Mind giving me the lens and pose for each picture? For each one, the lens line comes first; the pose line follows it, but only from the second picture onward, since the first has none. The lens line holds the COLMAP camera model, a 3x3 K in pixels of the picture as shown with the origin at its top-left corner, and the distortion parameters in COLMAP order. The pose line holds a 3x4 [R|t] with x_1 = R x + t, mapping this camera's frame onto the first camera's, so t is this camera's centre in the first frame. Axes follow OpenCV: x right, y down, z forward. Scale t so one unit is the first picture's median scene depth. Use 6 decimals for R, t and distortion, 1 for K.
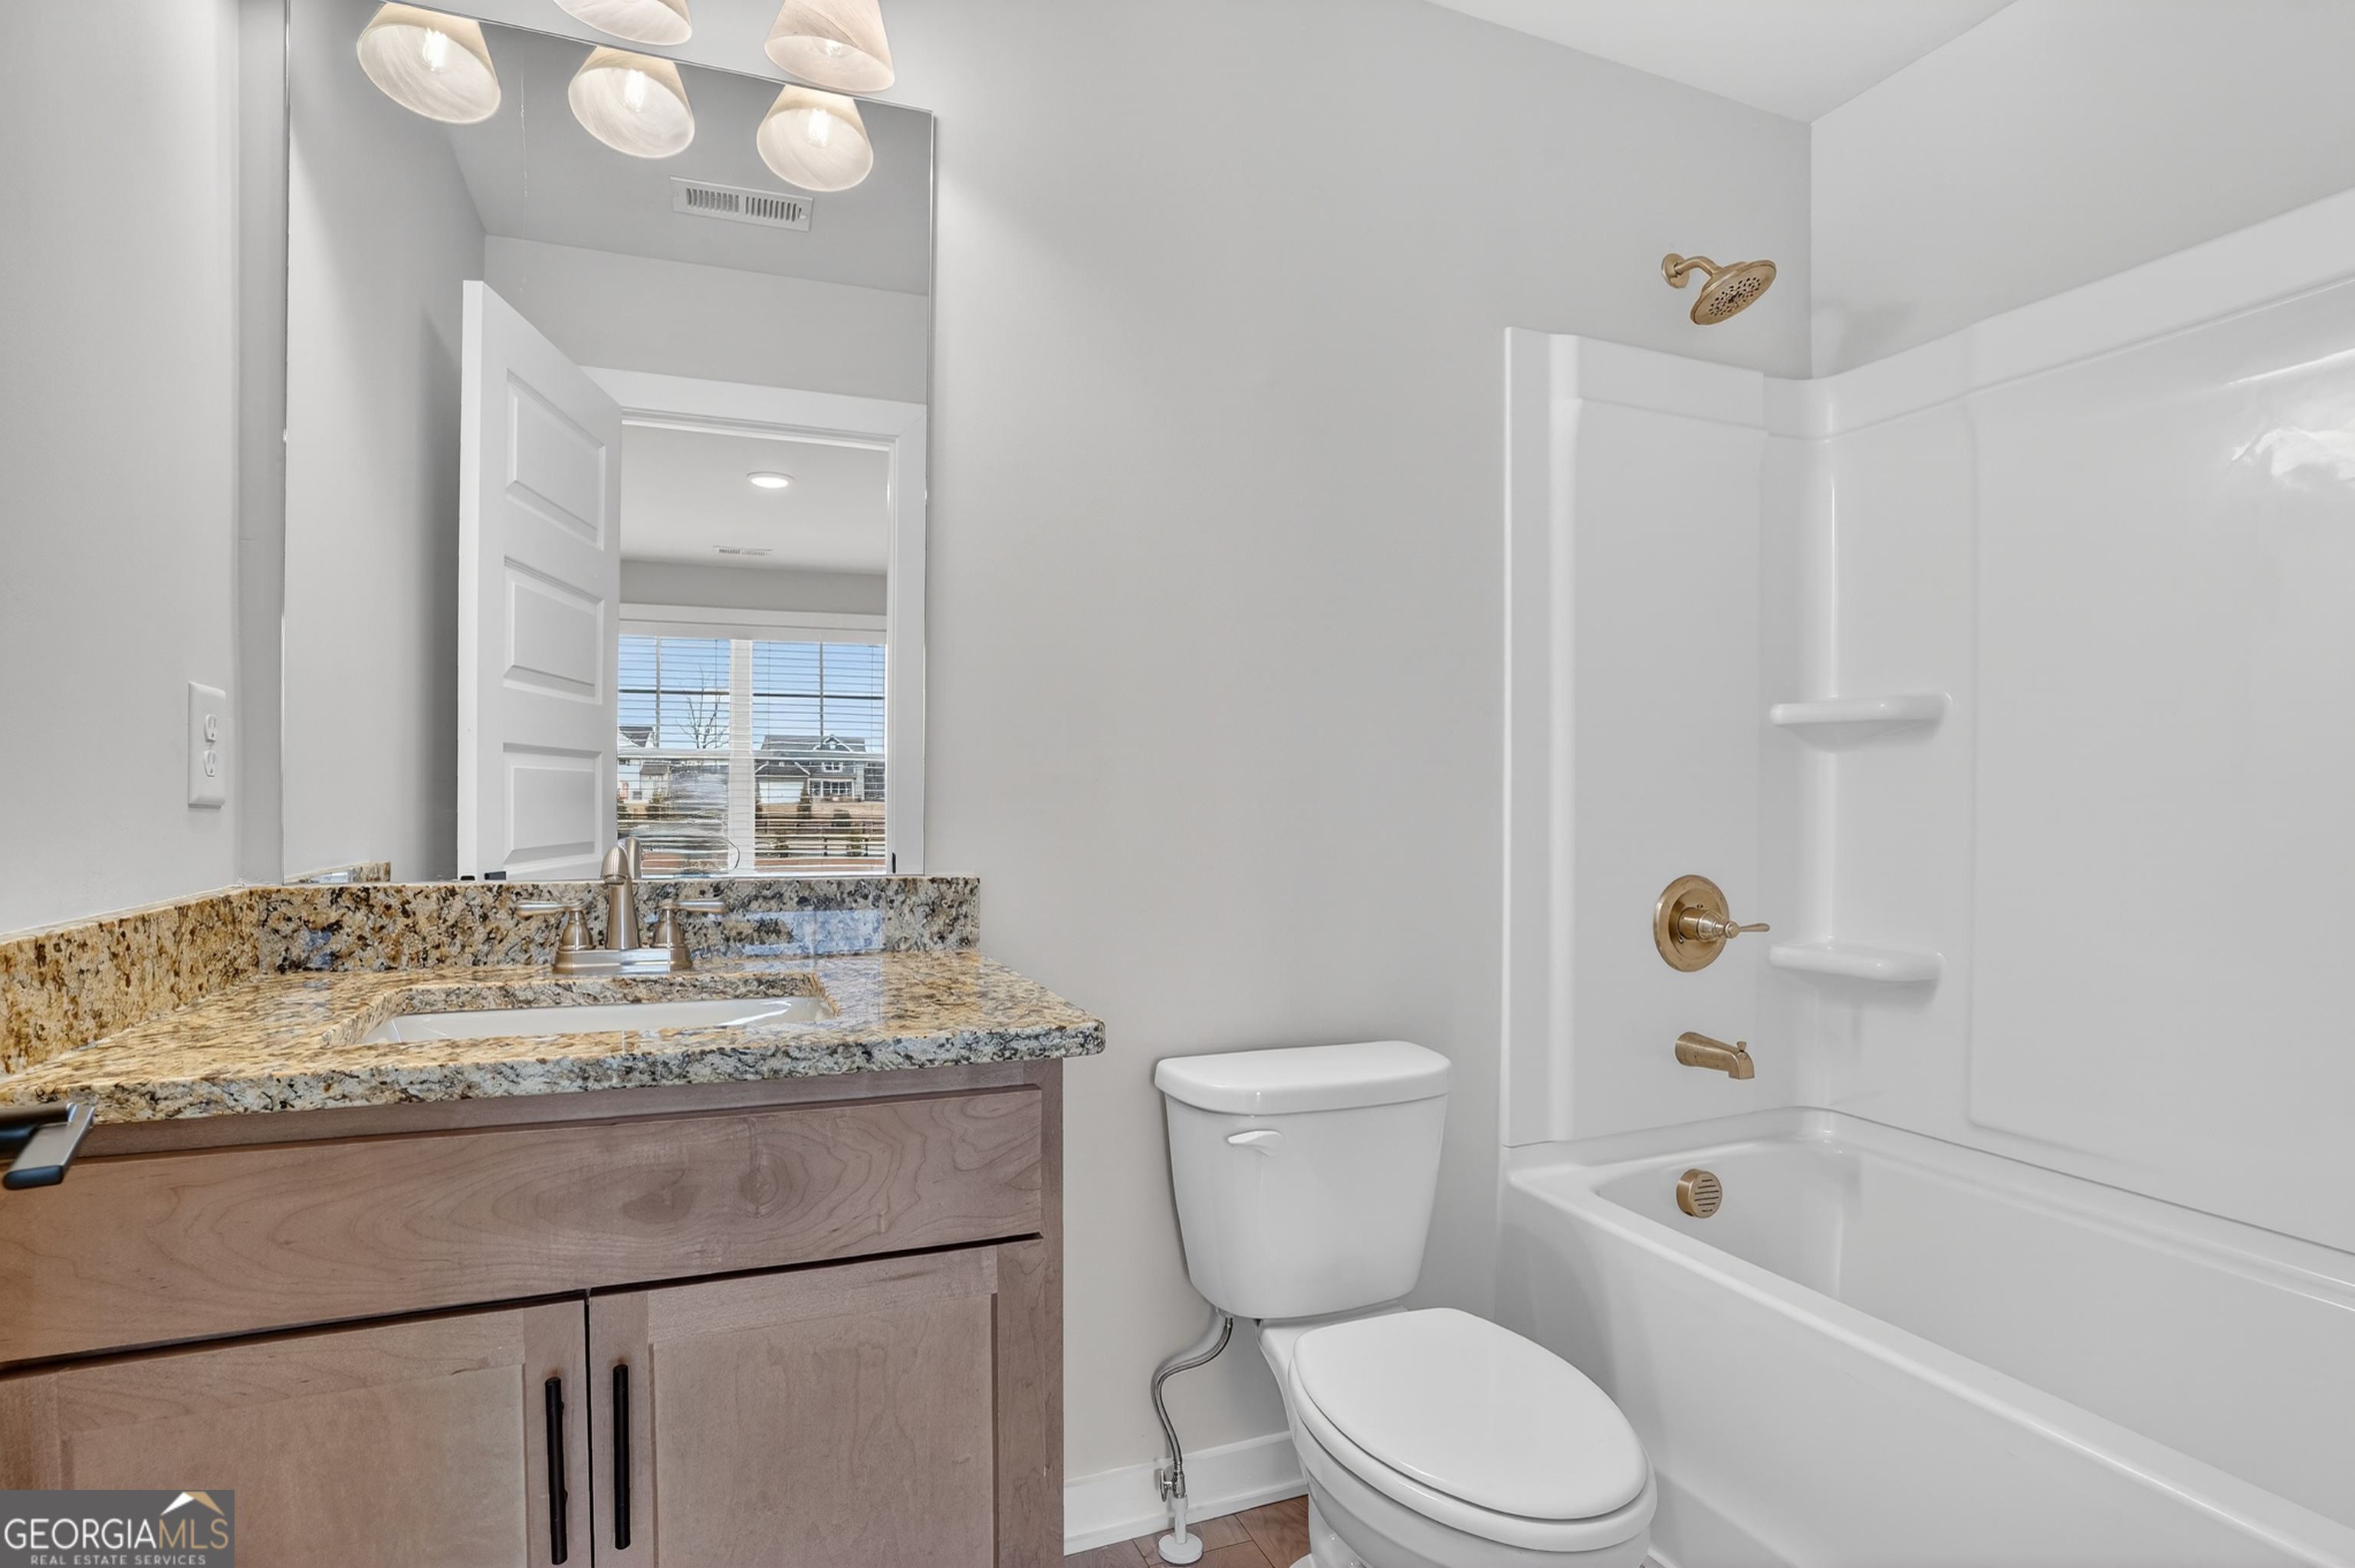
lens RADIAL K [[1157.4, 0, 1163.5], [0, 1157.4, 785.4], [0, 0, 1]] dist [-0.082554, 0.038647]
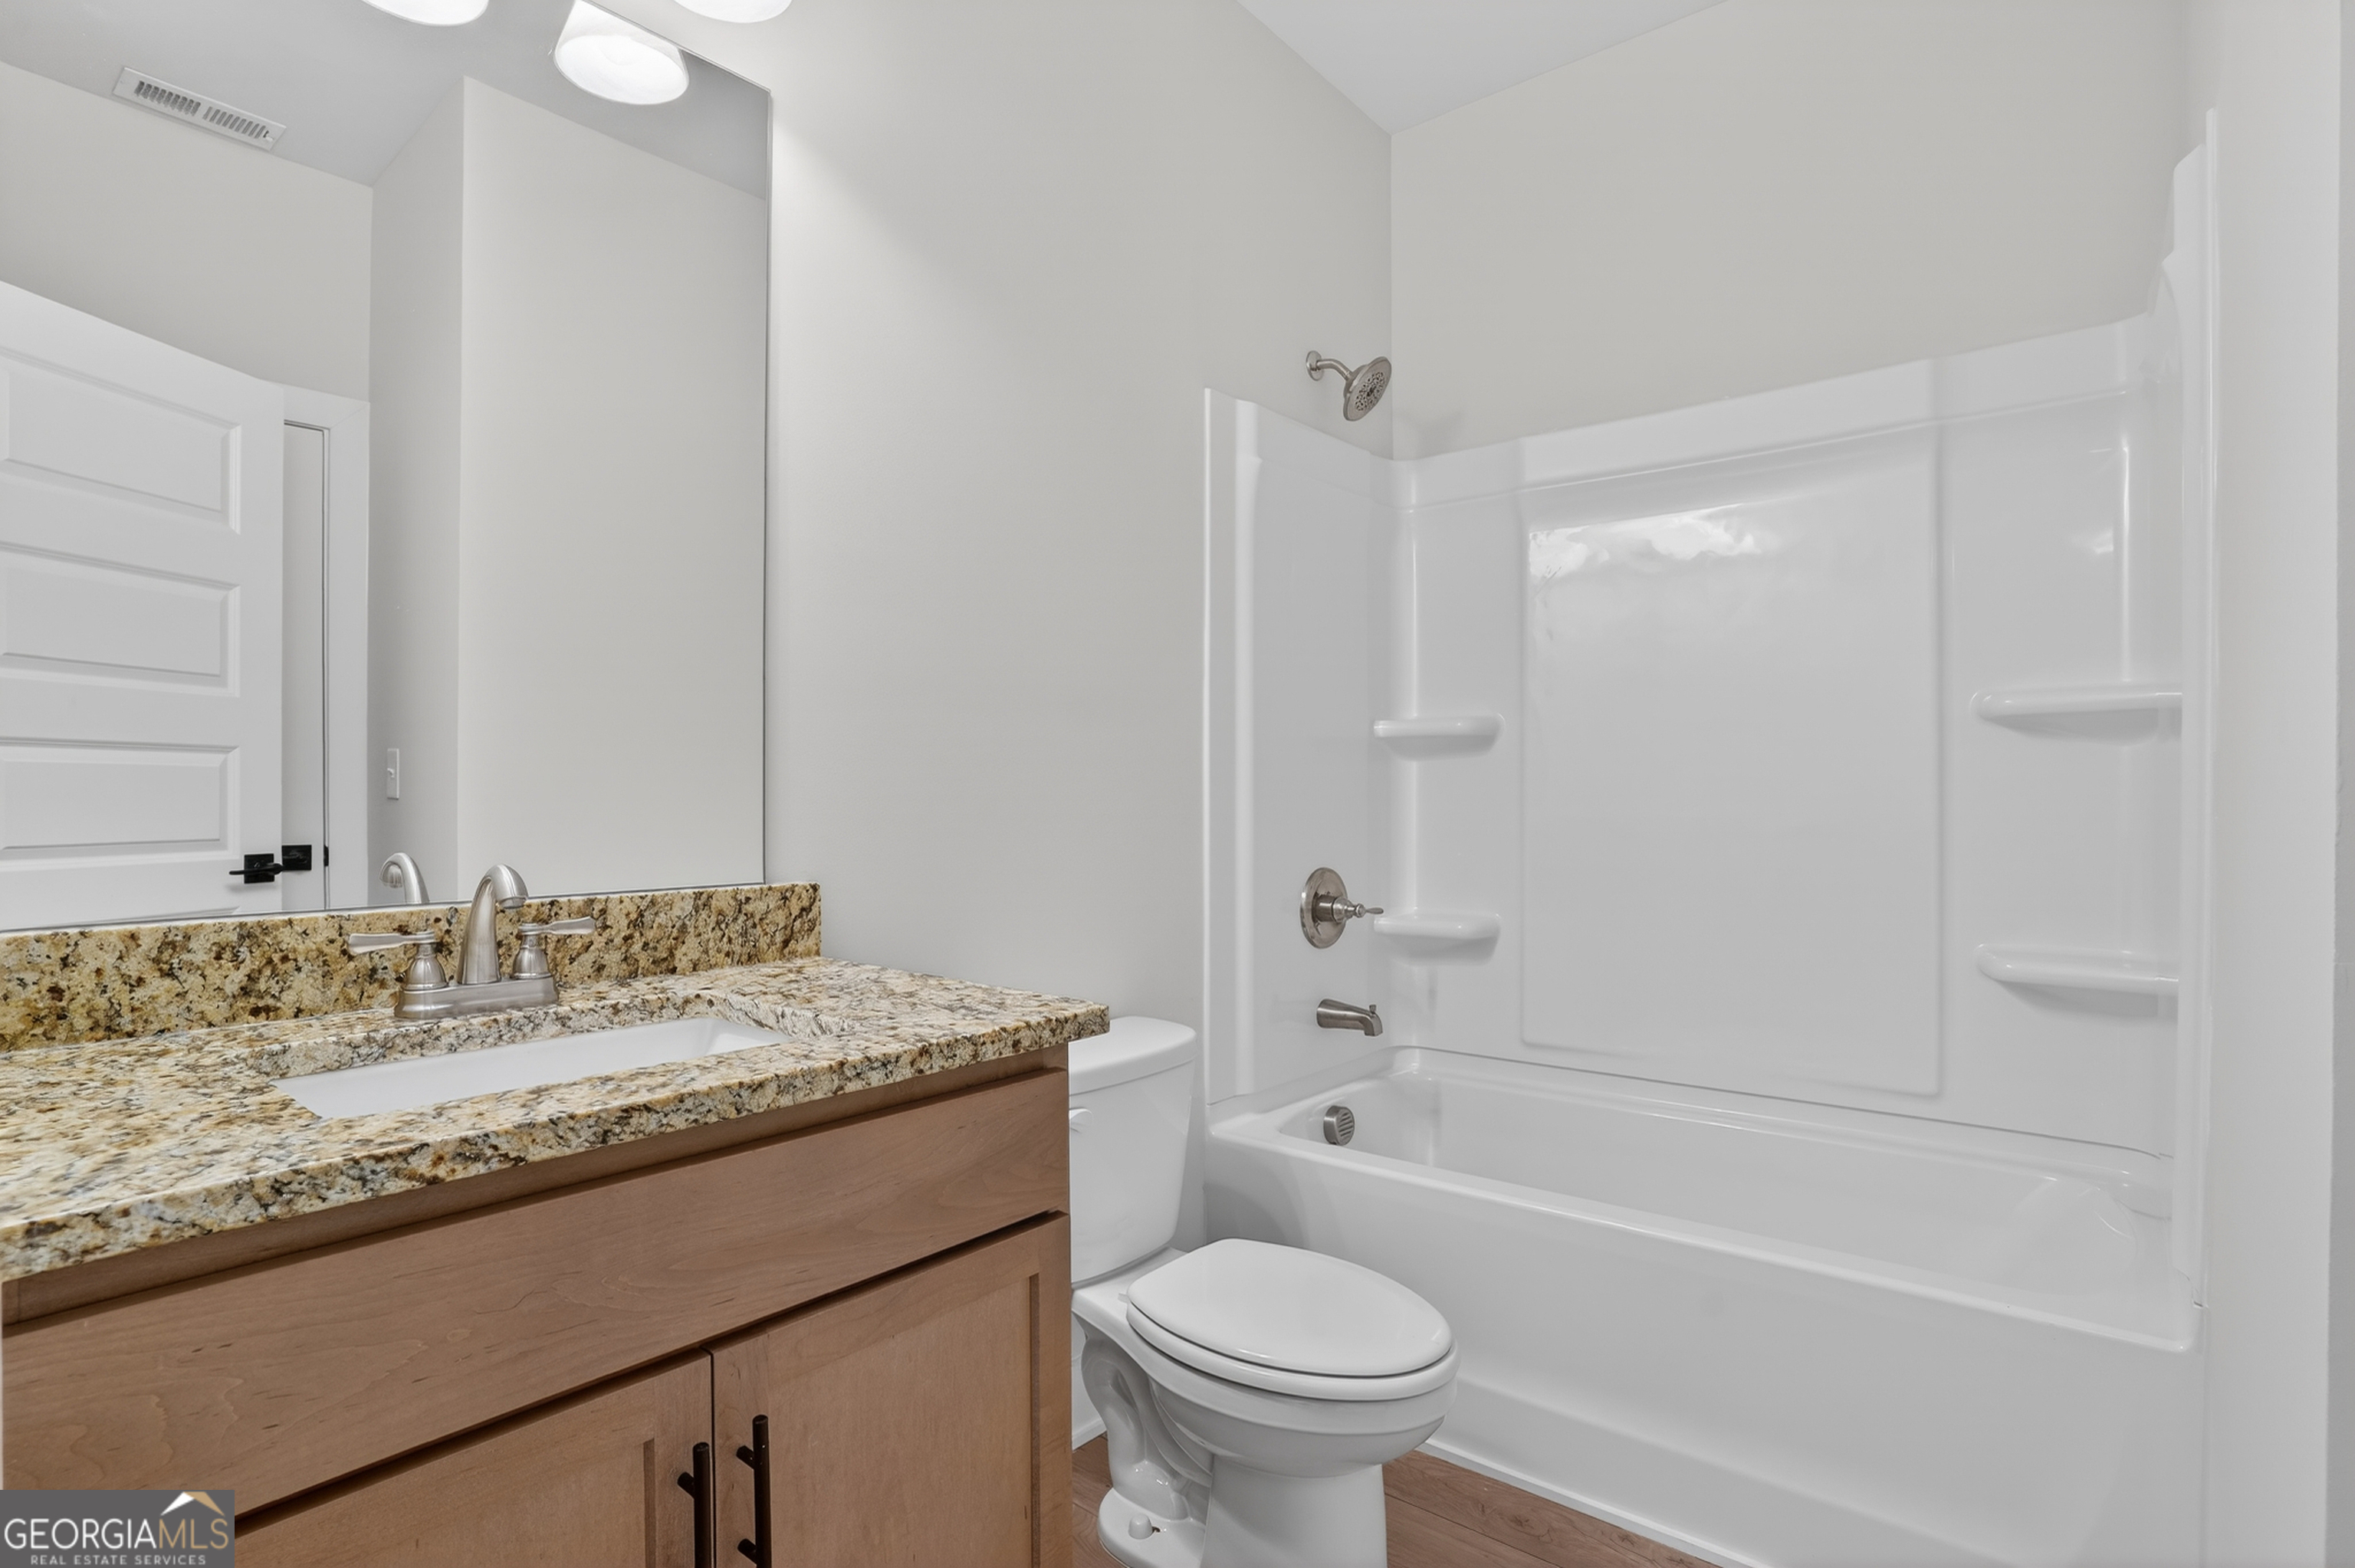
lens RADIAL K [[1157.4, 0, 1163.5], [0, 1157.4, 785.4], [0, 0, 1]] dist [-0.082554, 0.038647]
pose [[0.882538, -0.001617, 0.470238, -0.268825], [0.002051, 0.999998, -0.000410, -0.002288], [-0.470236, 0.001327, 0.882539, 0.006905]]
